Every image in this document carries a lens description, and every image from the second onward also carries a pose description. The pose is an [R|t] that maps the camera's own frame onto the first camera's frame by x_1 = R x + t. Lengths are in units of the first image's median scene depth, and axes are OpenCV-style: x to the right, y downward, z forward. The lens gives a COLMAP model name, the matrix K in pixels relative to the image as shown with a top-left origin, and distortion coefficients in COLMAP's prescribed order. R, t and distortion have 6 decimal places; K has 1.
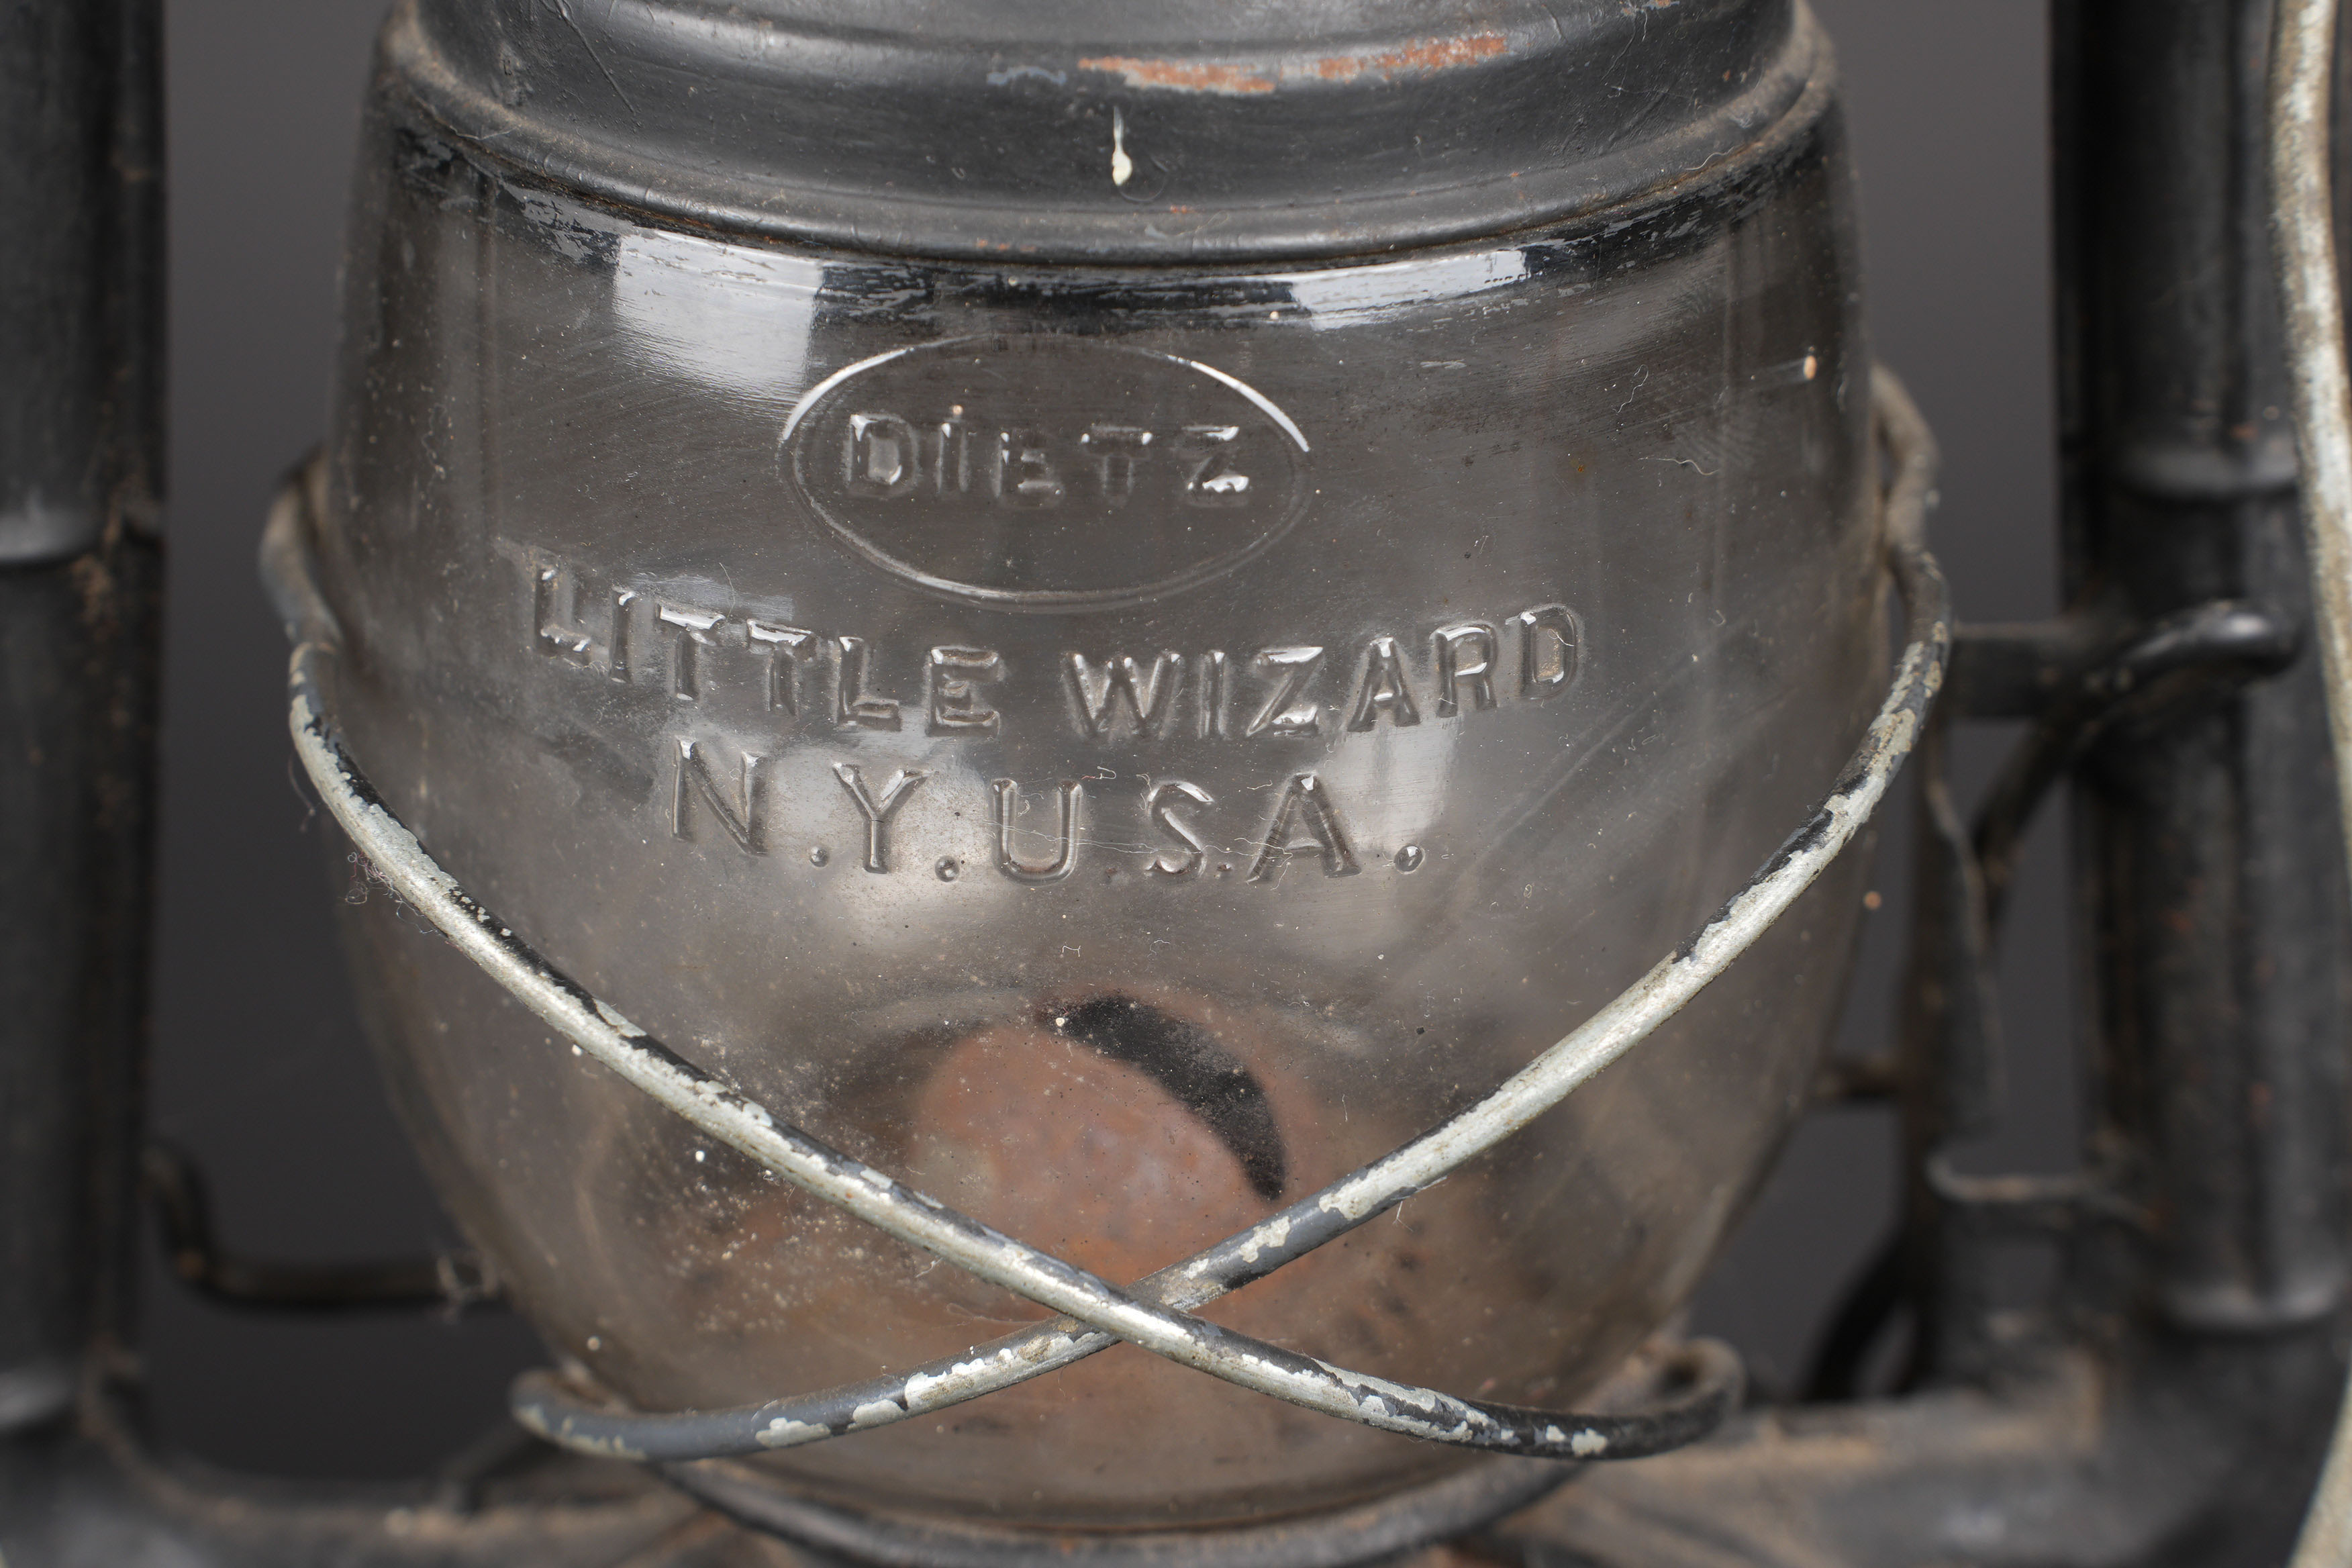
lens RADIAL K [[5060.0, 0, 1274.2], [0, 5060.0, 786.9], [0, 0, 1]] dist [0.819830, -0.454098]
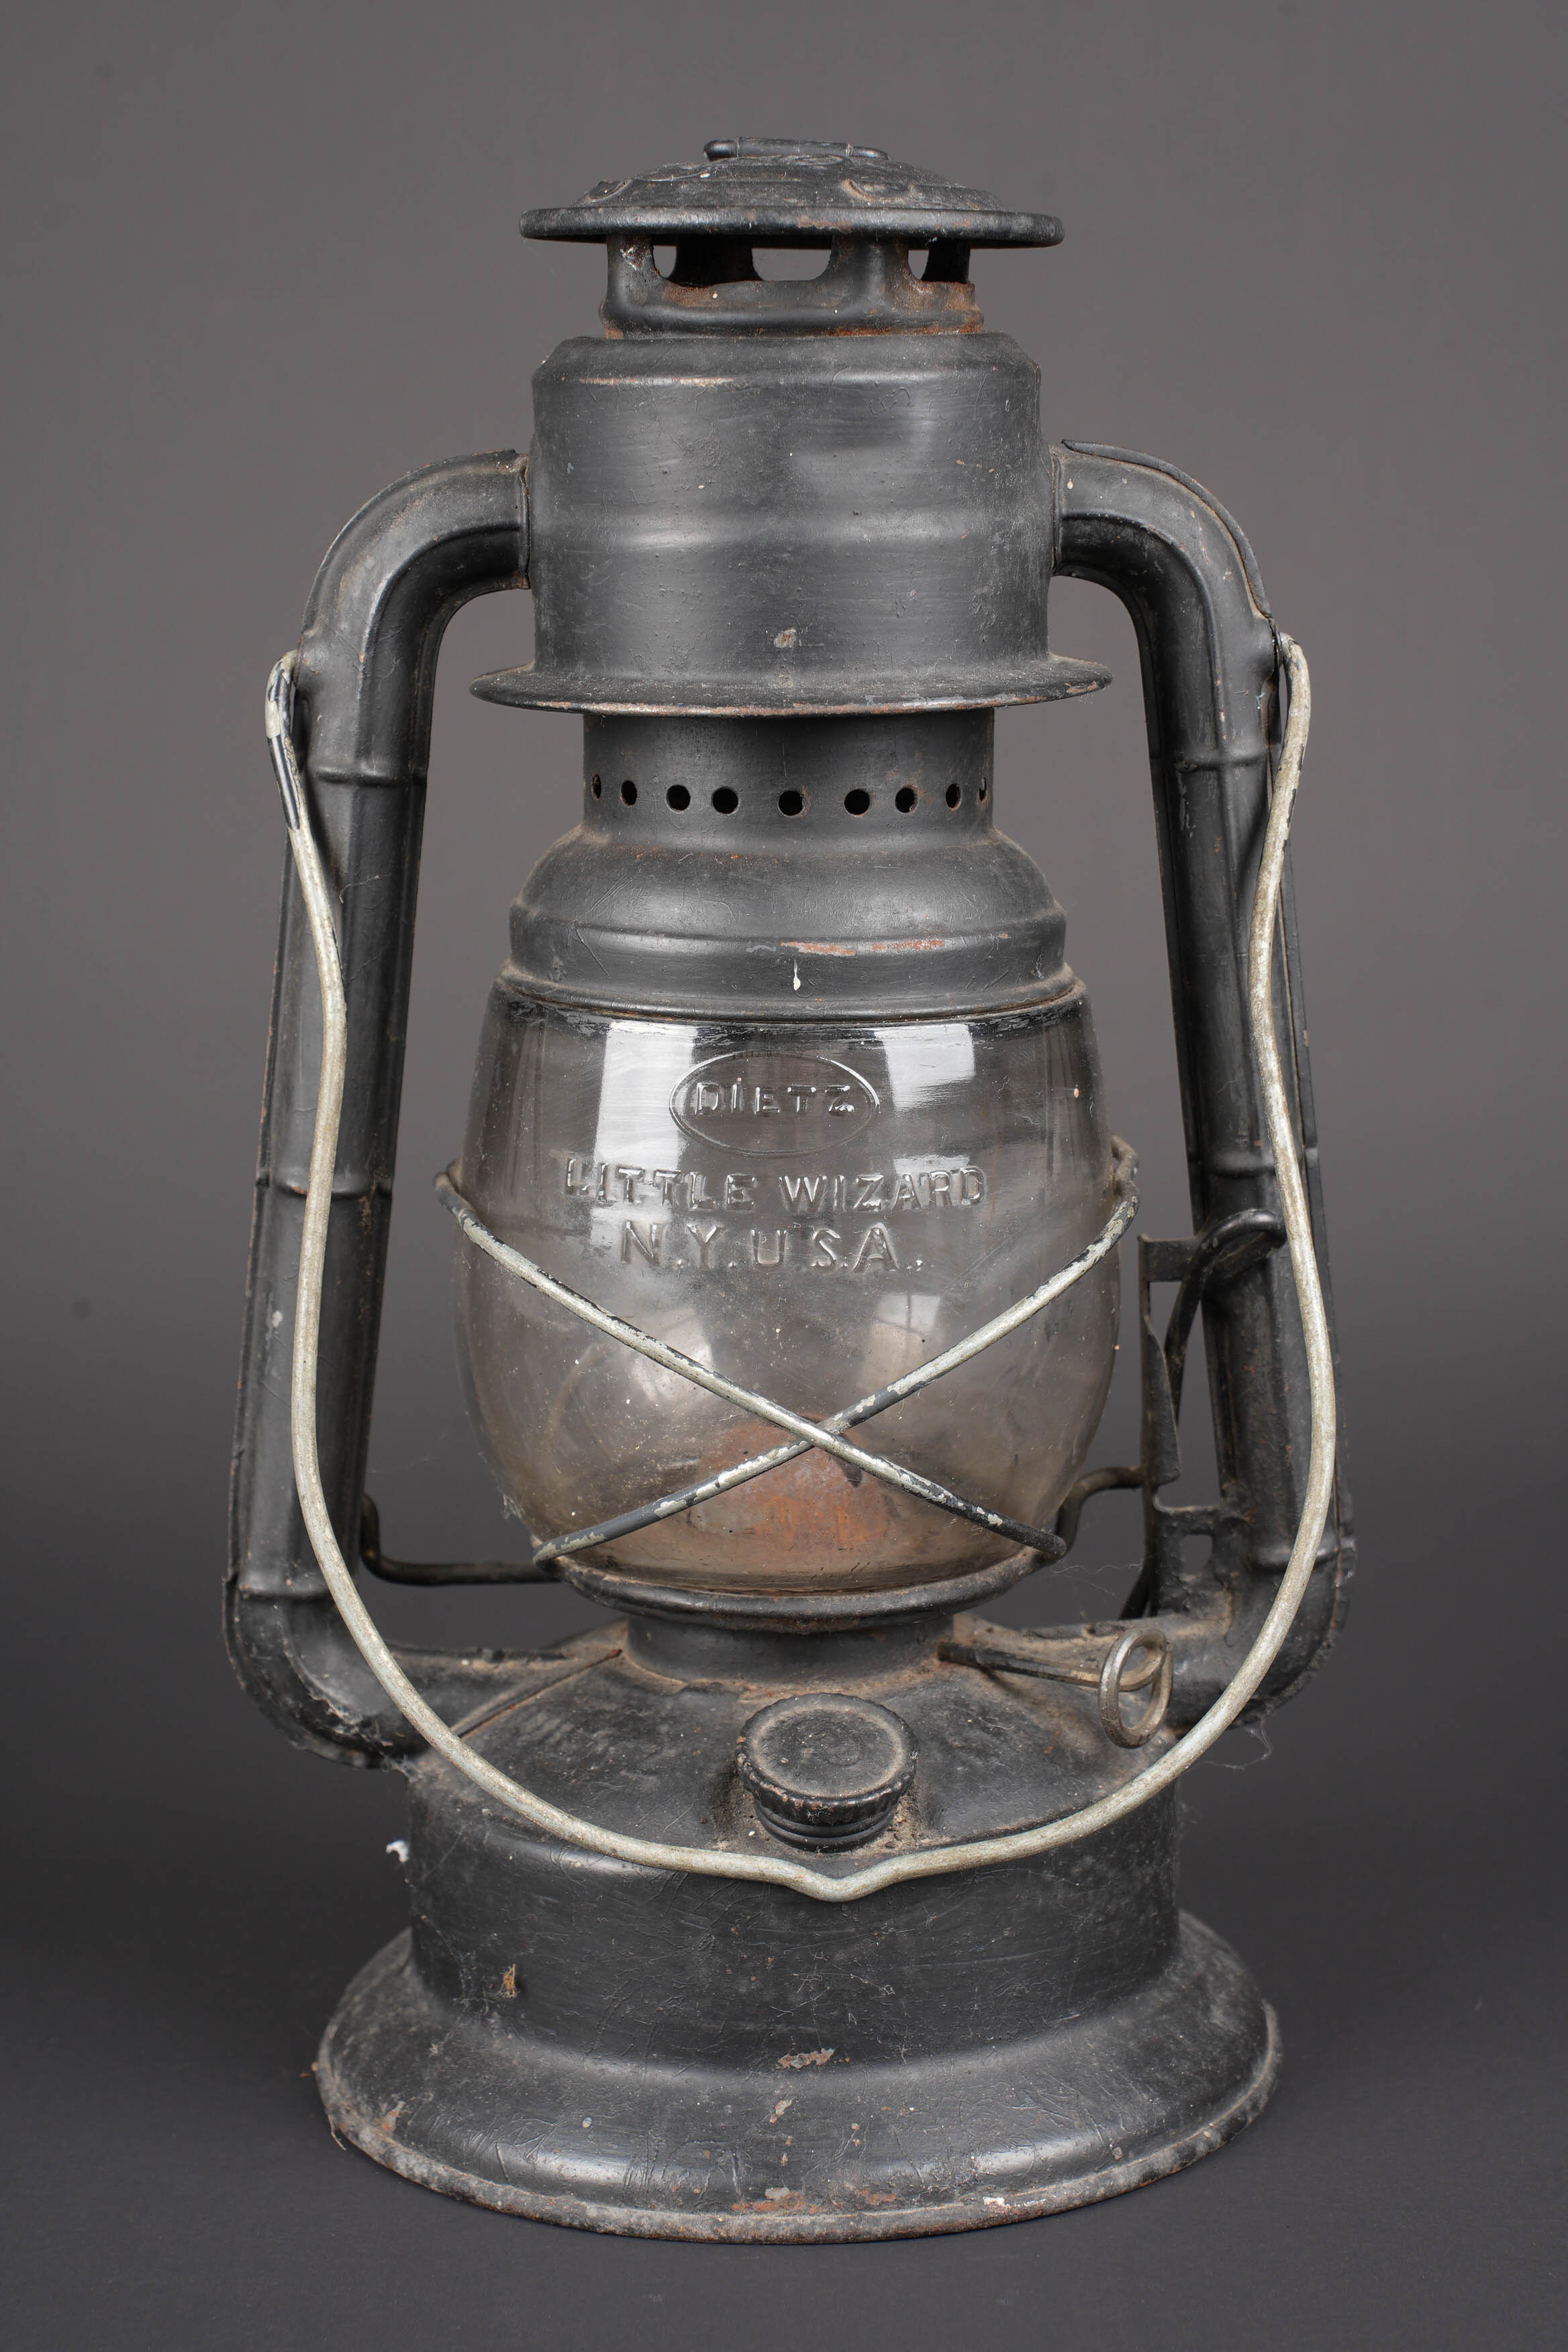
lens RADIAL K [[4689.9, 0, 704.2], [0, 4689.9, 1183.6], [0, 0, 1]] dist [0.622319, 0.359709]
pose [[0.999679, -0.022643, 0.011347, -0.100001], [0.024759, 0.968050, -0.249534, 0.534027], [-0.005334, 0.249735, 0.968300, -1.190225]]
